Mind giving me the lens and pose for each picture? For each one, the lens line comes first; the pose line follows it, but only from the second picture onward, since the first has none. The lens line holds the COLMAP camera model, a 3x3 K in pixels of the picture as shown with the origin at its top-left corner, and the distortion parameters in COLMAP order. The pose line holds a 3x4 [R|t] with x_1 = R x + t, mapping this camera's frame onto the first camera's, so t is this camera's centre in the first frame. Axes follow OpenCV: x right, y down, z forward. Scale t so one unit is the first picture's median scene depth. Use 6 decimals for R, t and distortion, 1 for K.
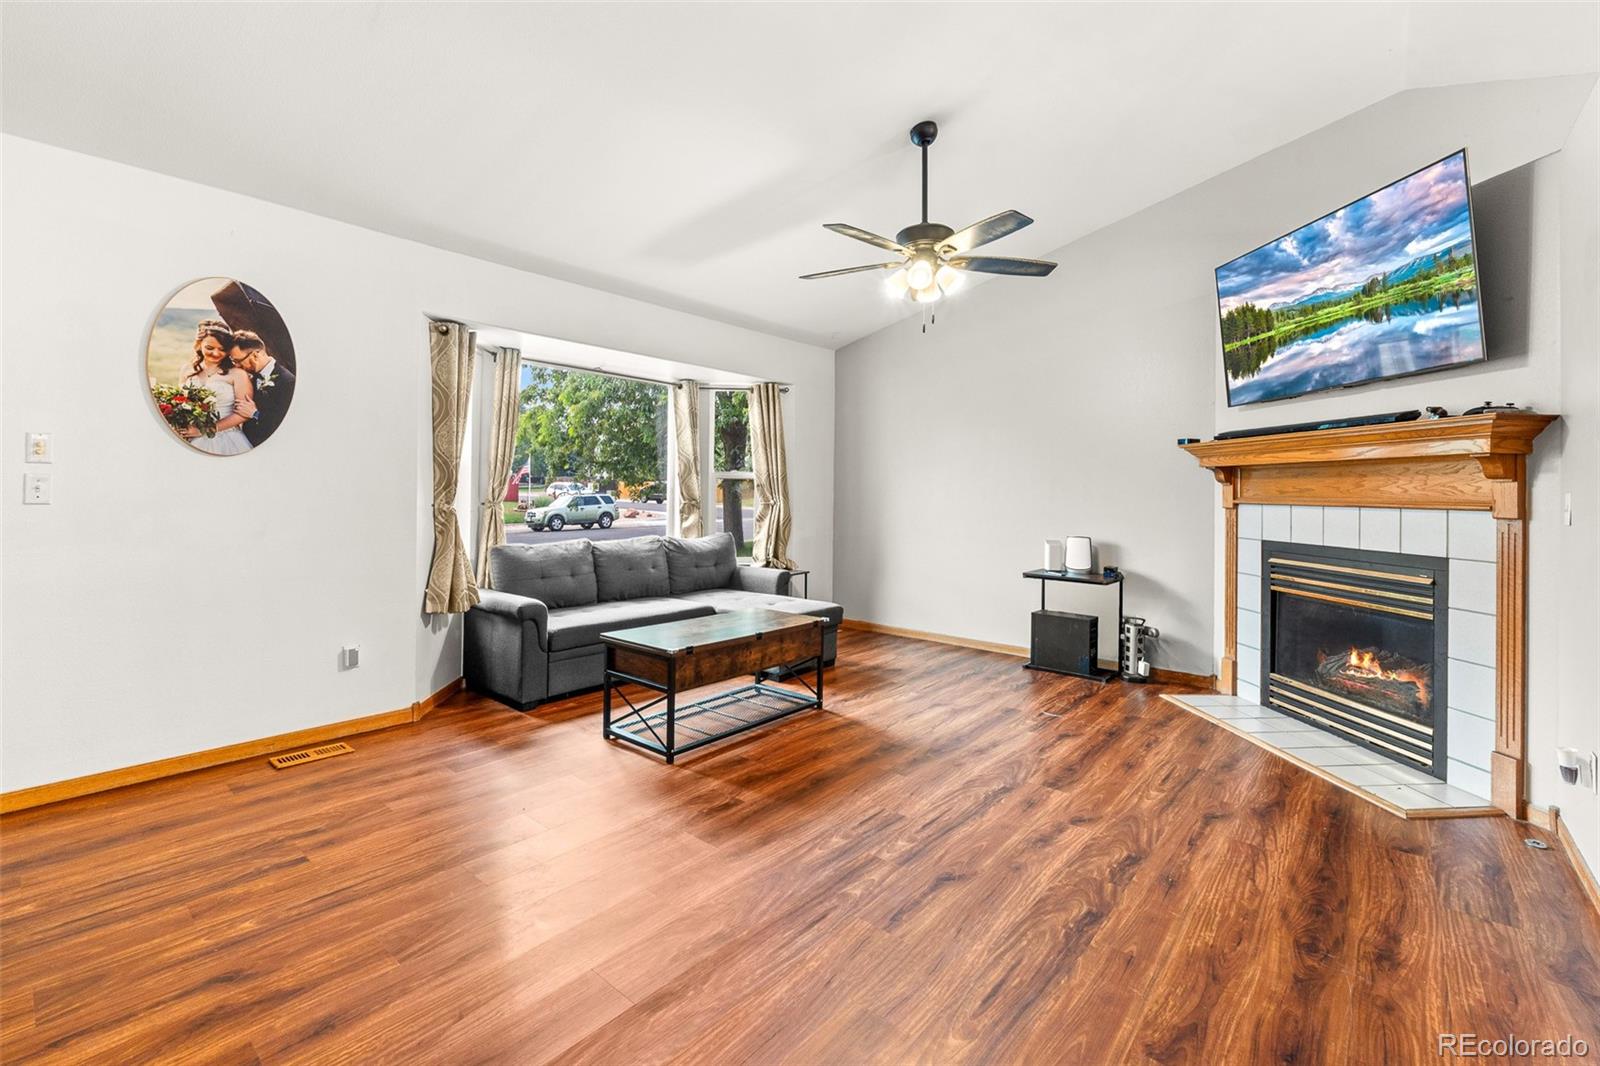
lens RADIAL K [[698.6, 0, 783.8], [0, 698.6, 480.7], [0, 0, 1]] dist [-0.006794, -0.000156]
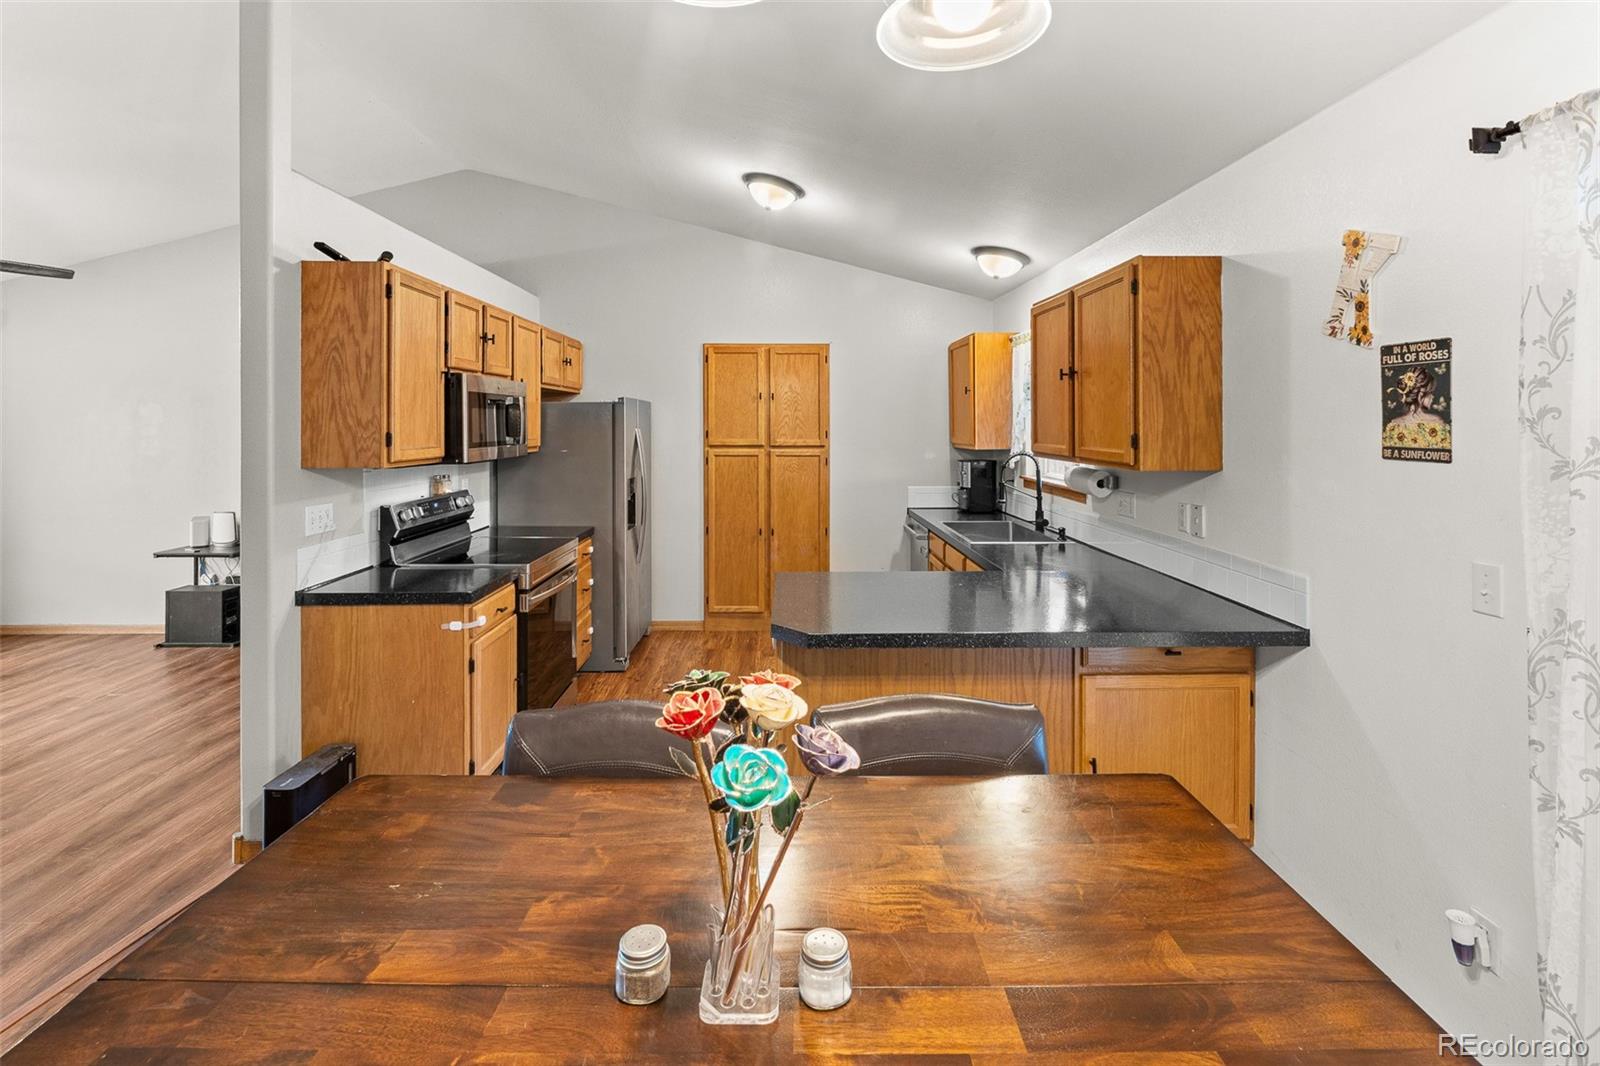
lens RADIAL K [[698.6, 0, 800.0], [0, 698.6, 421.4], [0, 0, 1]] dist [-0.006794, -0.000156]
pose [[0.748925, -0.008464, 0.662601, 0.505140], [0.002039, 0.999943, 0.010470, -0.091573], [-0.662652, -0.006490, 0.748899, -0.505359]]
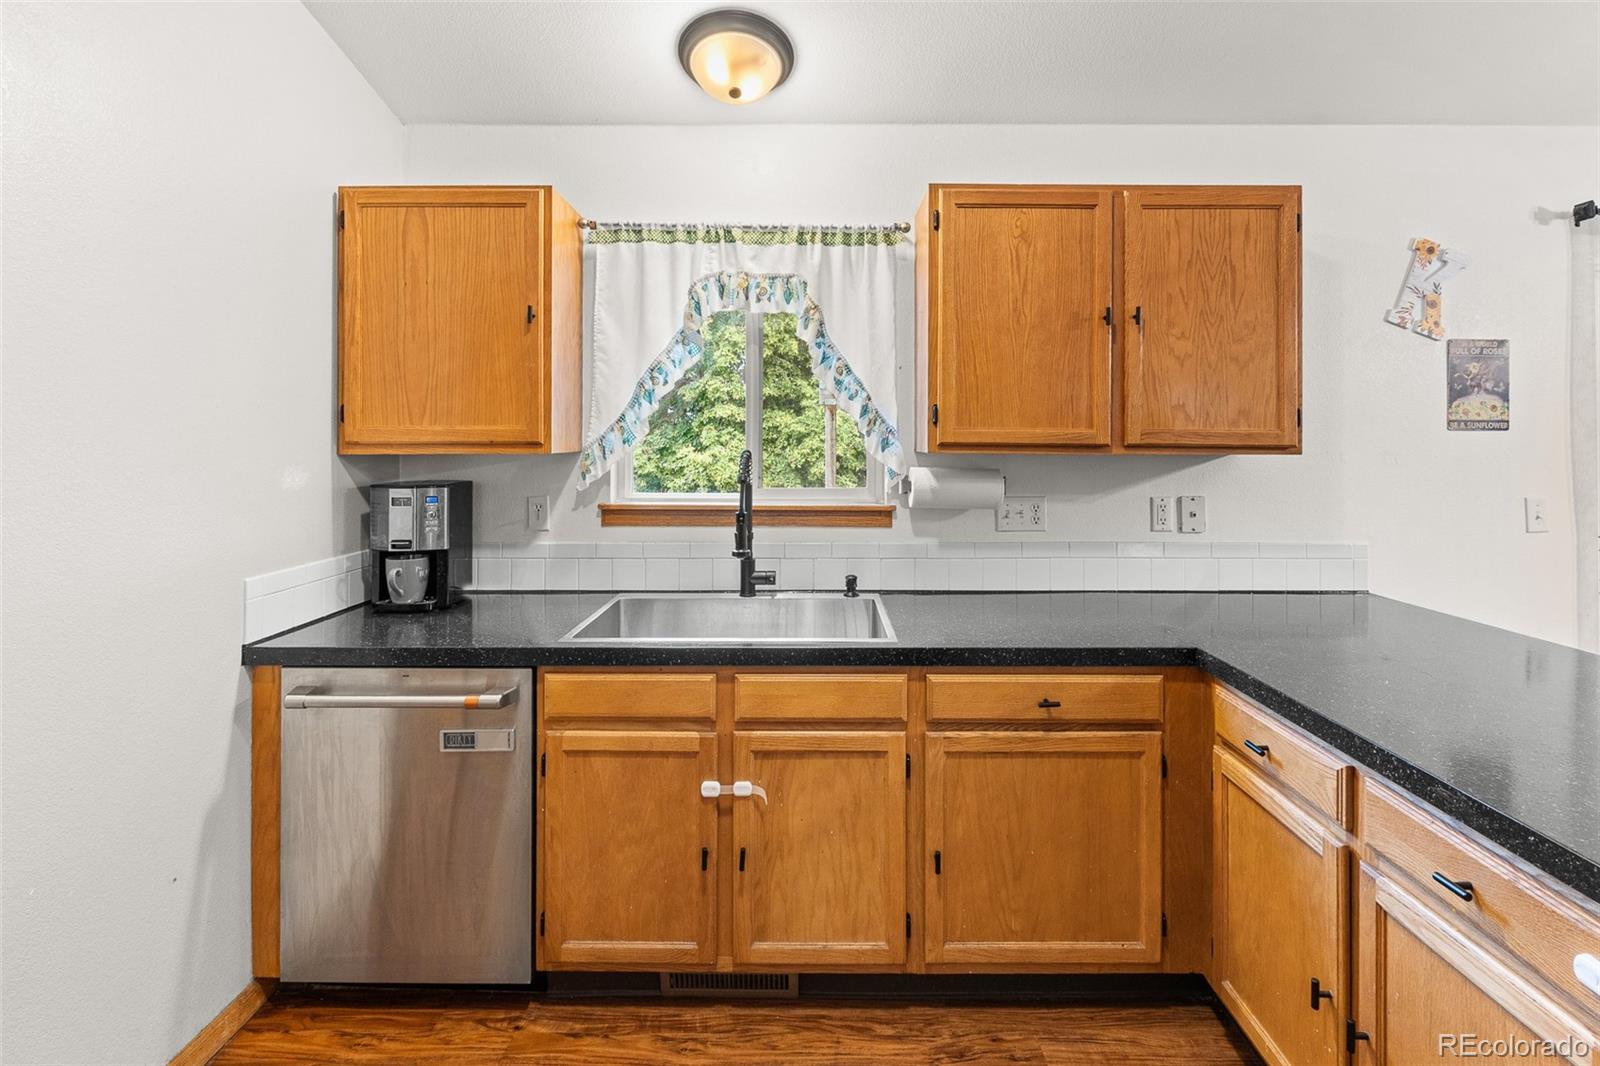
lens RADIAL K [[698.6, 0, 835.6], [0, 698.6, 436.5], [0, 0, 1]] dist [-0.006794, -0.000156]
pose [[-0.635157, -0.008240, 0.772339, 1.055189], [-0.016099, 0.999867, -0.002571, -0.038688], [-0.772215, -0.014067, -0.635205, 0.475767]]
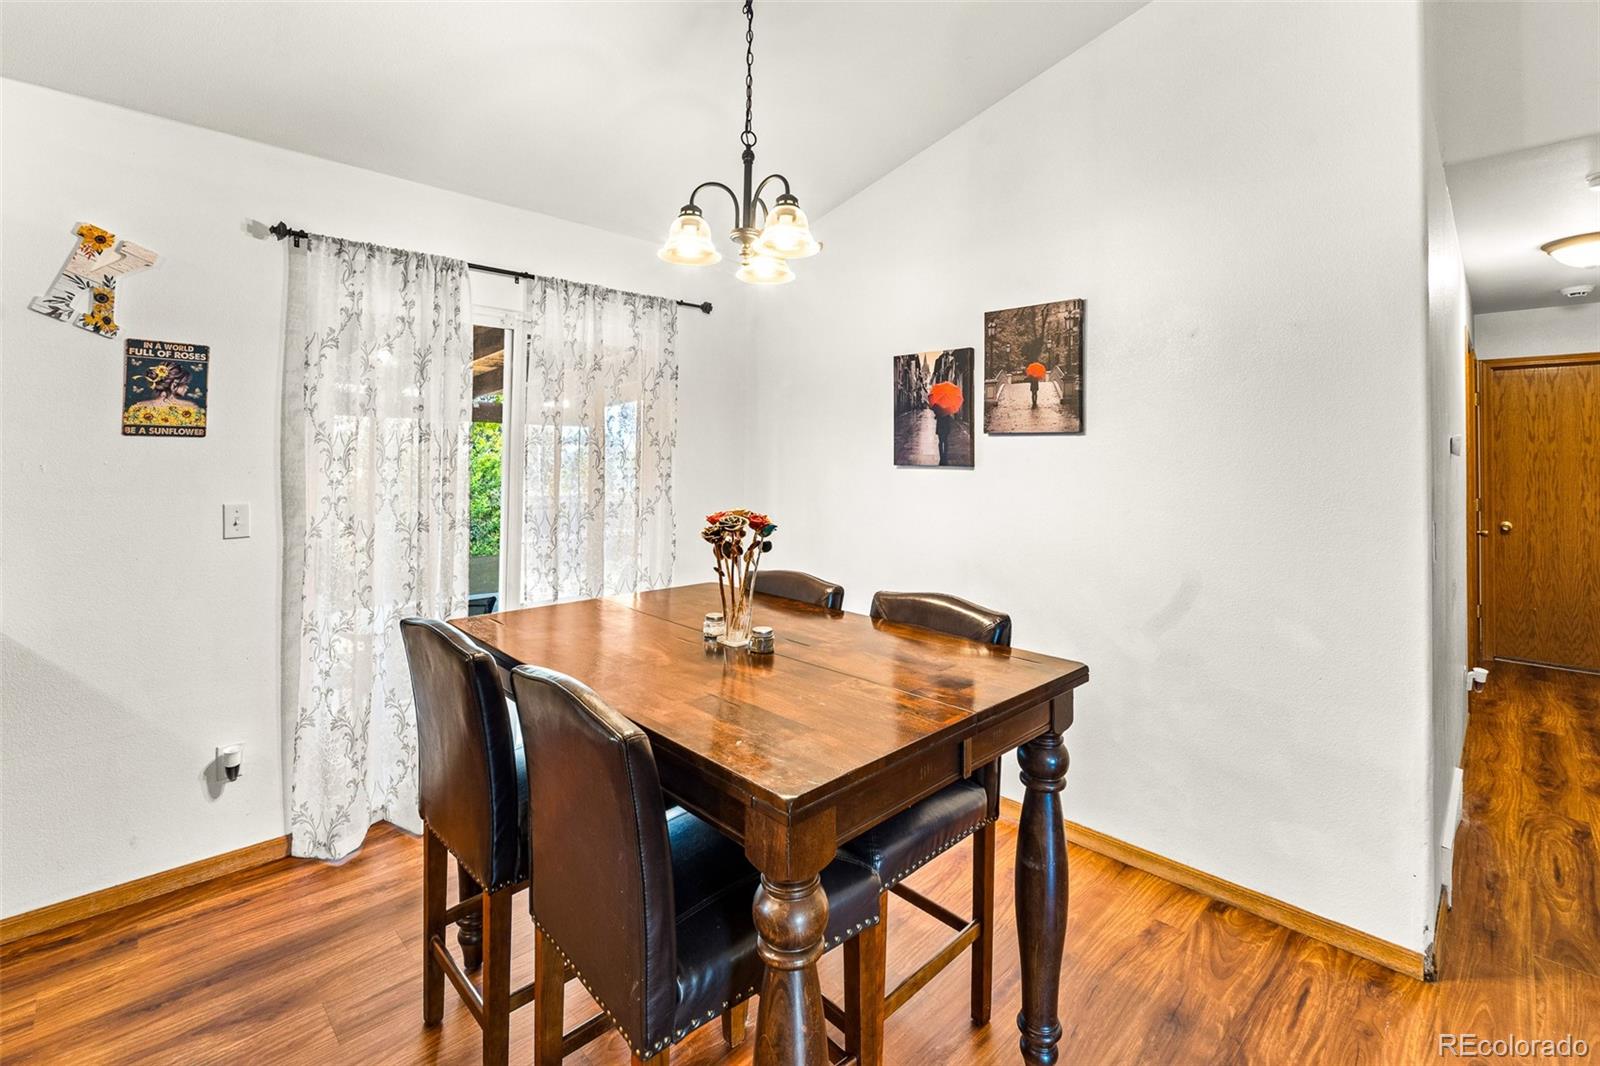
lens RADIAL K [[698.6, 0, 801.0], [0, 698.6, 438.9], [0, 0, 1]] dist [-0.006794, -0.000156]
pose [[-0.996167, -0.017558, 0.085687, 0.534821], [-0.020430, 0.999254, -0.032762, -0.044517], [-0.085047, -0.034387, -0.995783, 0.169202]]
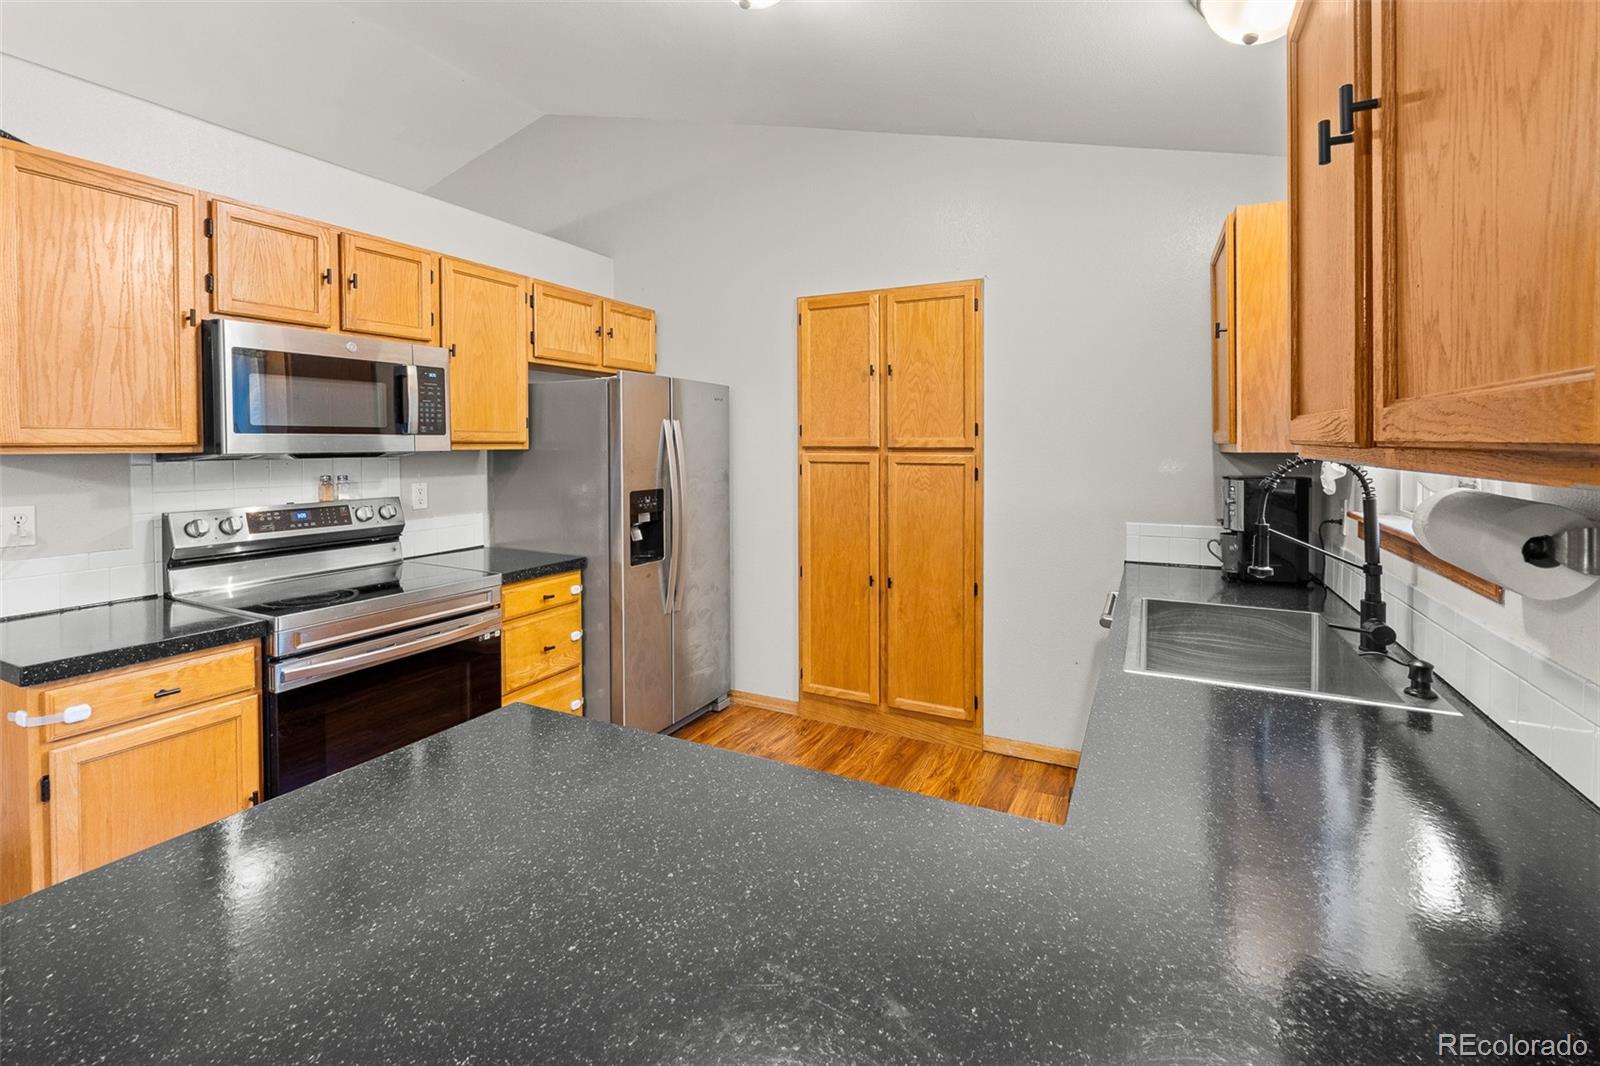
lens RADIAL K [[698.6, 0, 817.2], [0, 698.6, 452.2], [0, 0, 1]] dist [-0.006794, -0.000156]
pose [[0.972095, -0.015501, 0.234074, 1.133700], [0.010495, 0.999689, 0.022617, -0.039953], [-0.234352, -0.019529, 0.971956, -0.247103]]
